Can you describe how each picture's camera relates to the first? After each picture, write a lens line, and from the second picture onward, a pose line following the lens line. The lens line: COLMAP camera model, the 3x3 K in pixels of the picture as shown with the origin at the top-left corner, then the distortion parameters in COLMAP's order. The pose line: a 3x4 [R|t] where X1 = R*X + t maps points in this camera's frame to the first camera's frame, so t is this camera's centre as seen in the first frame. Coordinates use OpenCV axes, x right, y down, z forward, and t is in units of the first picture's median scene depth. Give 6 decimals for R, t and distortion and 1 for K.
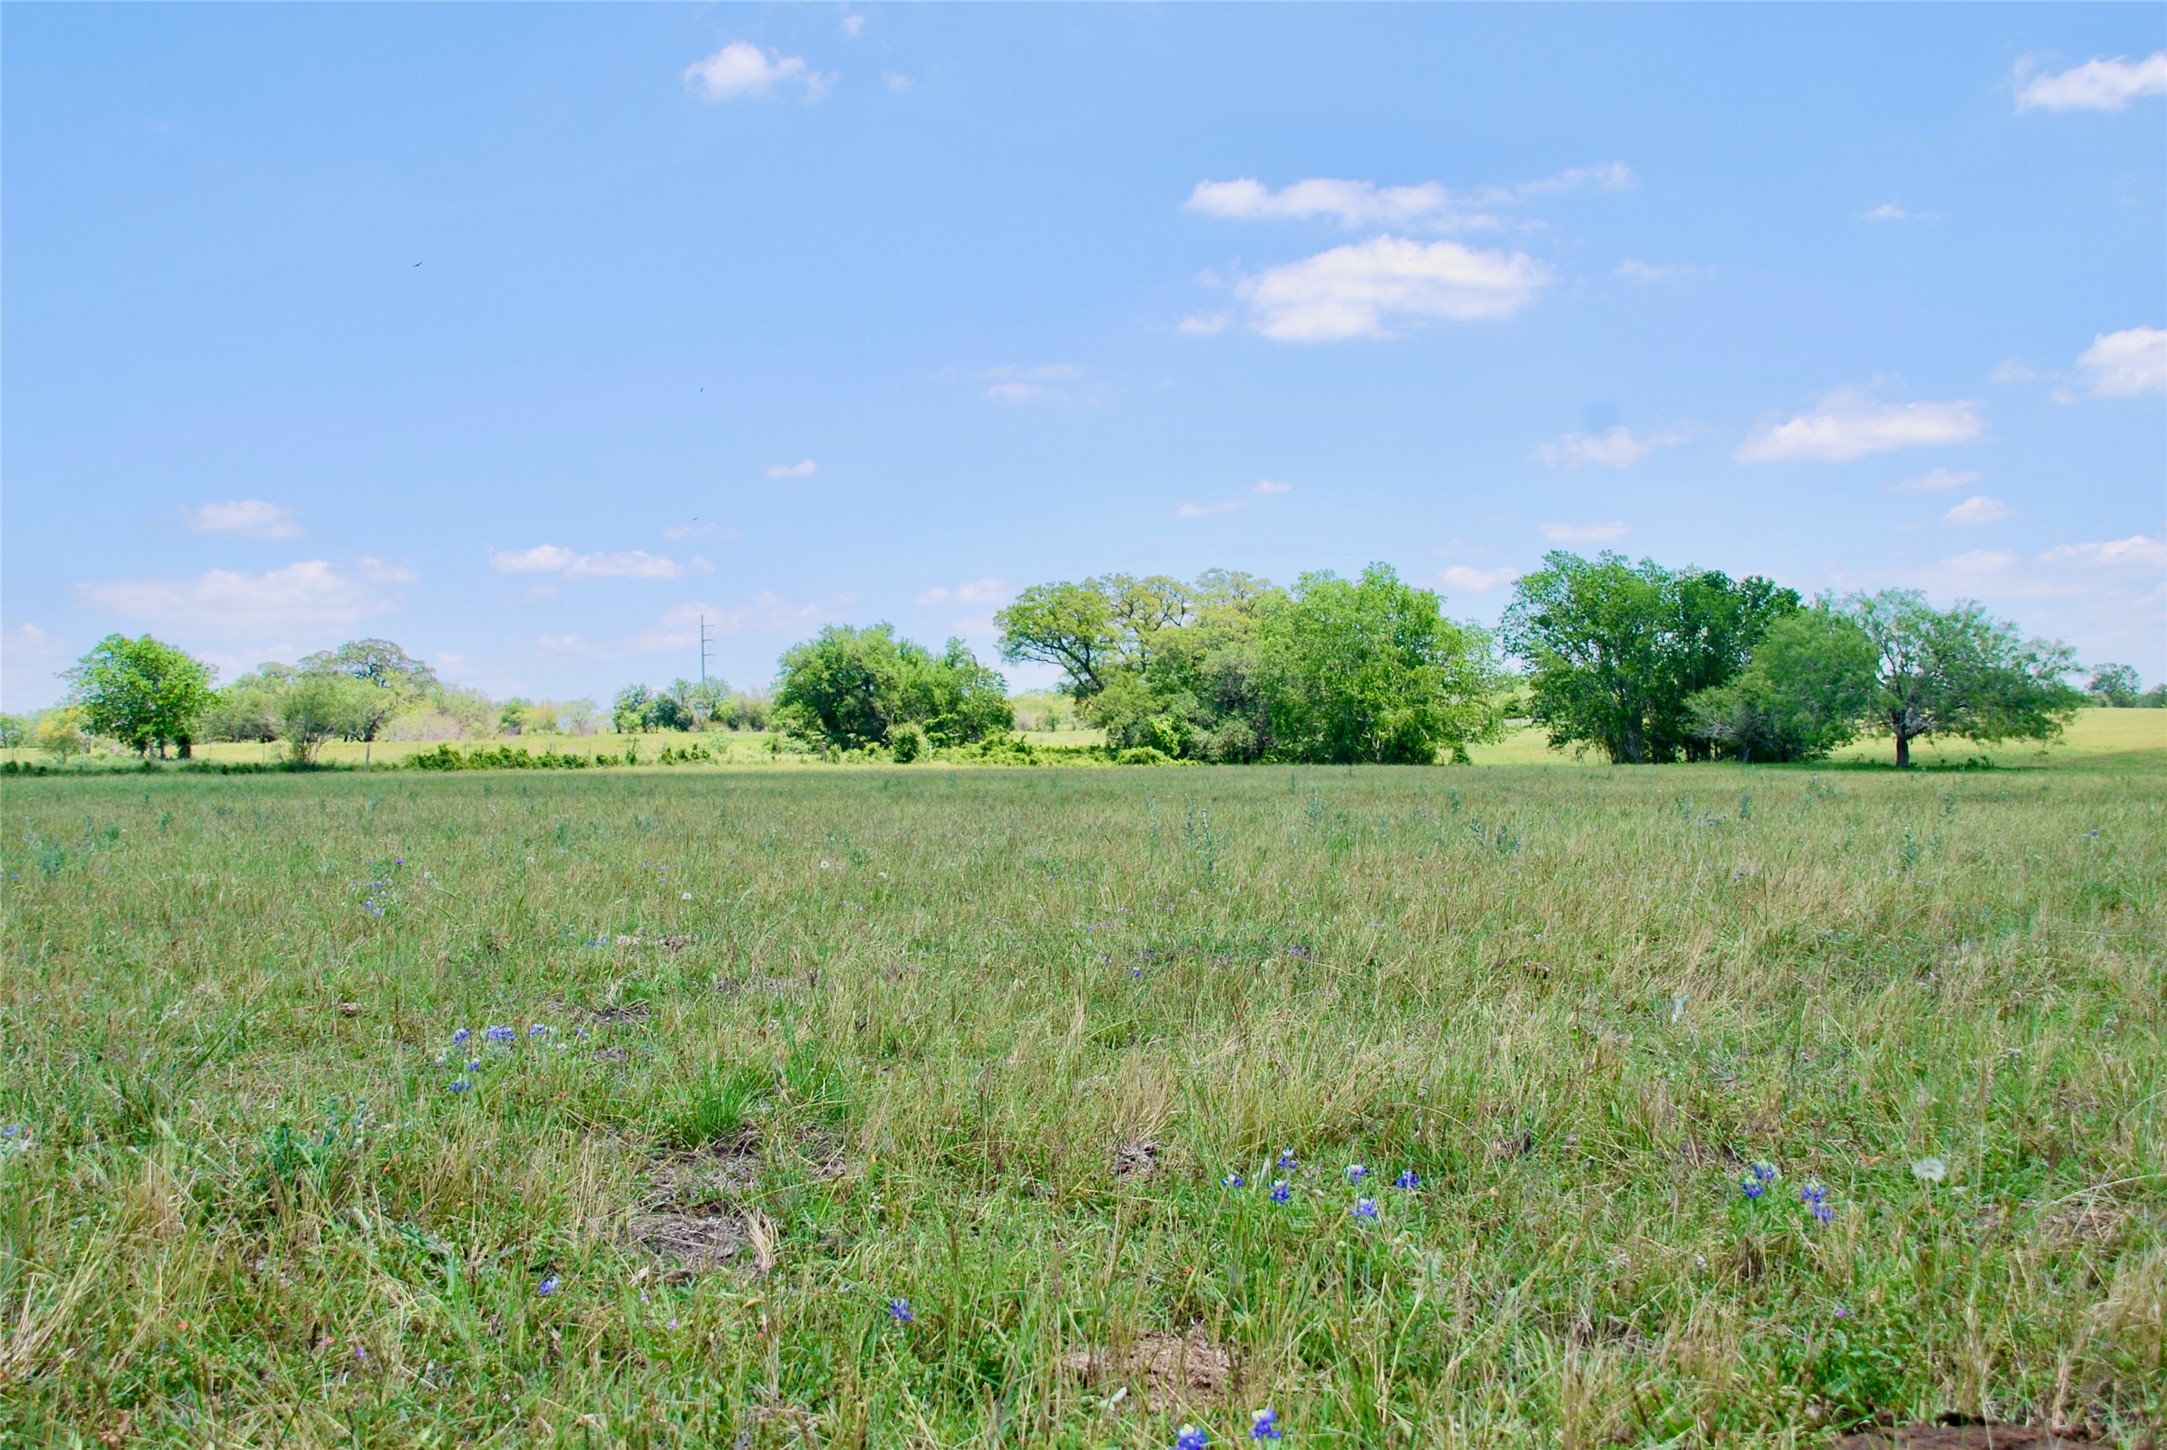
lens RADIAL K [[2266.6, 0, 1046.8], [0, 2266.6, 757.0], [0, 0, 1]] dist [-0.015286, 0.000000]
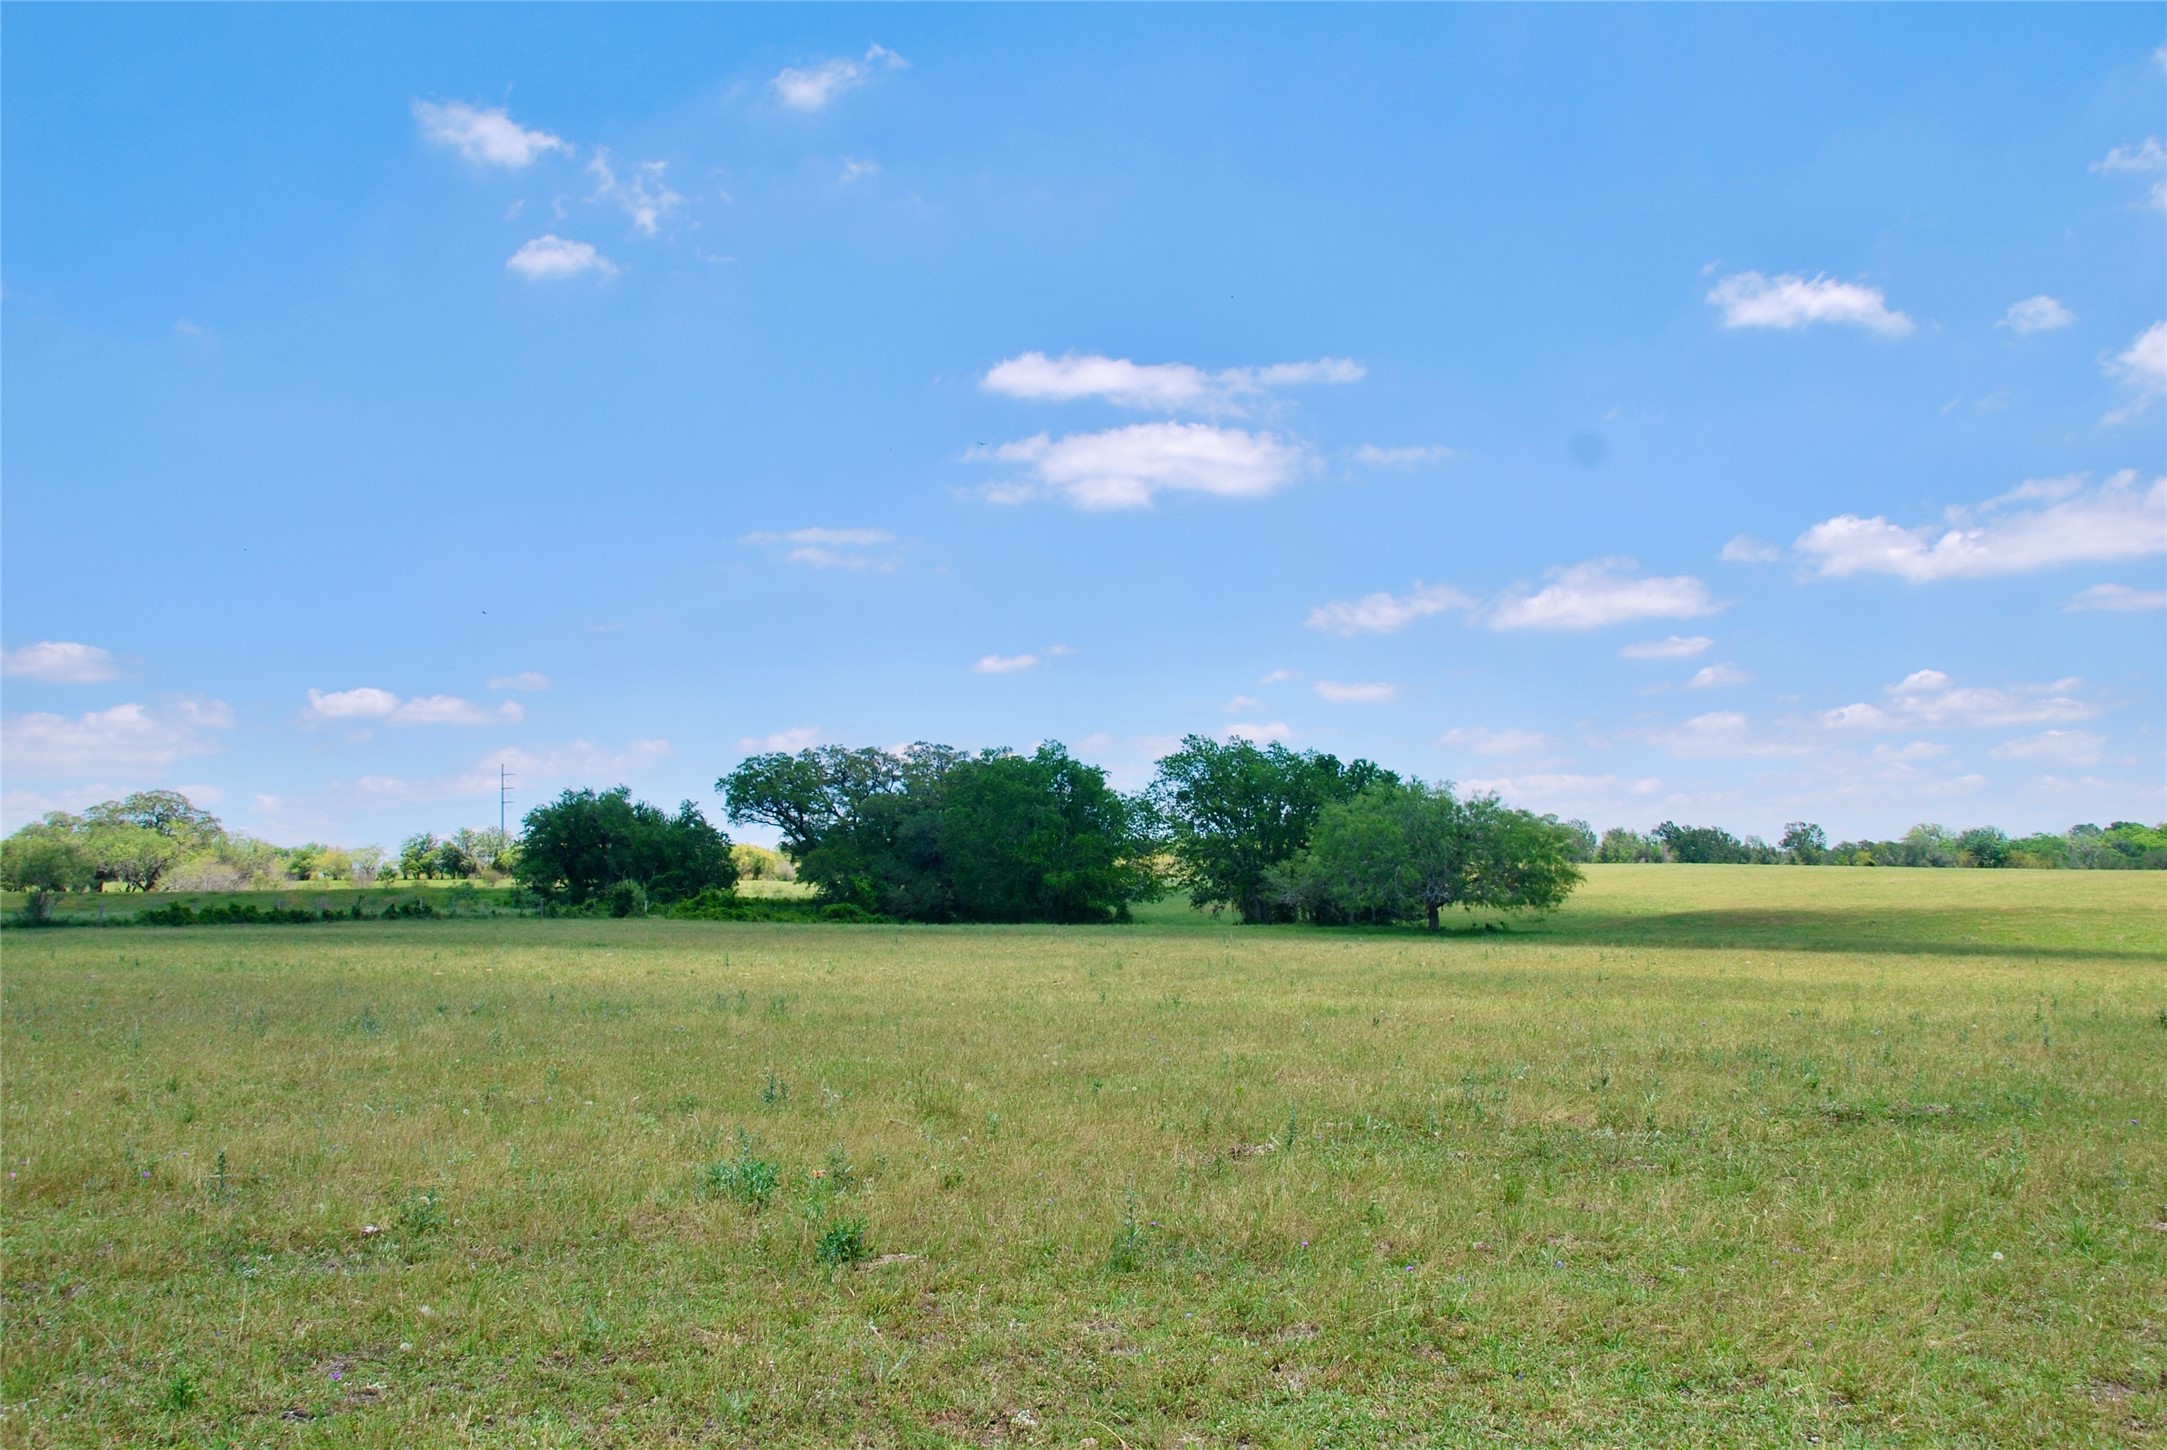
lens RADIAL K [[2266.6, 0, 1076.7], [0, 2266.6, 750.4], [0, 0, 1]] dist [-0.015286, 0.000000]
pose [[0.997500, 0.010105, 0.069938, 0.073241], [-0.005733, 0.998033, -0.062431, -0.009713], [-0.070431, 0.061874, 0.995596, -0.109212]]
